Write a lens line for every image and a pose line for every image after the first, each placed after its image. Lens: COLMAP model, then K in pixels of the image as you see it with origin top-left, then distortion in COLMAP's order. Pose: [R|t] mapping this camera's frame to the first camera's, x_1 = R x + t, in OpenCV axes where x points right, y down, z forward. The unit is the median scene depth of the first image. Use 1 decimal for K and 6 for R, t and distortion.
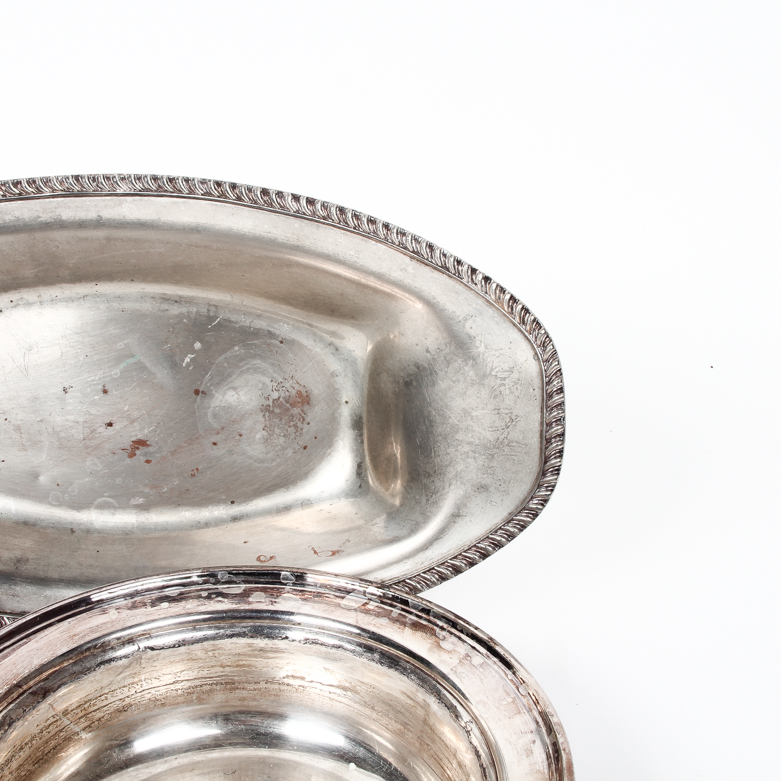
lens RADIAL K [[1329.8, 0, 390.5], [0, 1329.8, 390.5], [0, 0, 1]] dist [-0.117122, 0.191779]
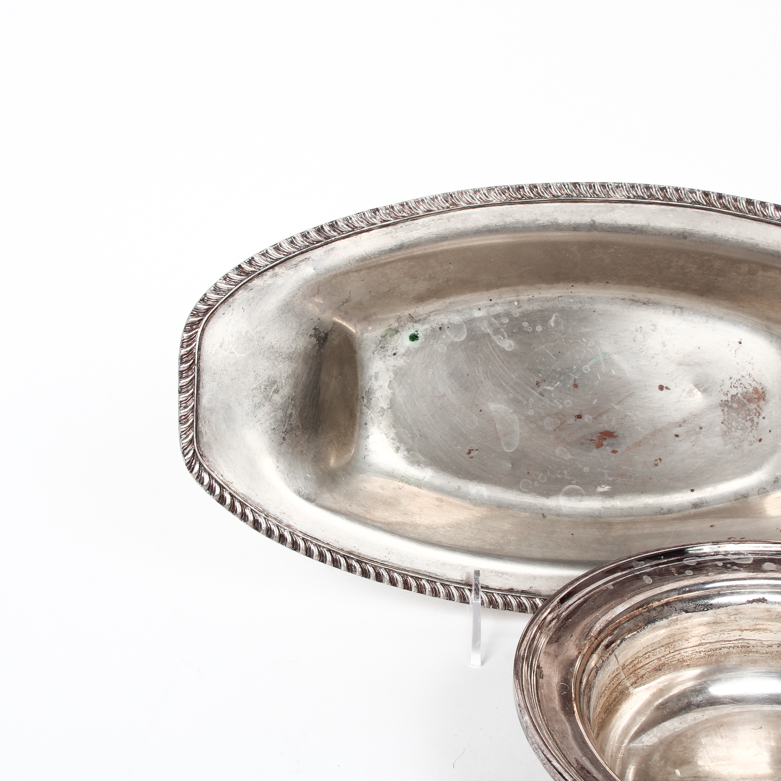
lens RADIAL K [[1329.8, 0, 390.5], [0, 1329.8, 390.5], [0, 0, 1]] dist [-0.117122, 0.191779]
pose [[0.999800, 0.016022, 0.011983, -0.410964], [-0.015173, 0.997583, -0.067810, 0.086761], [-0.013040, 0.067615, 0.997626, -0.078922]]
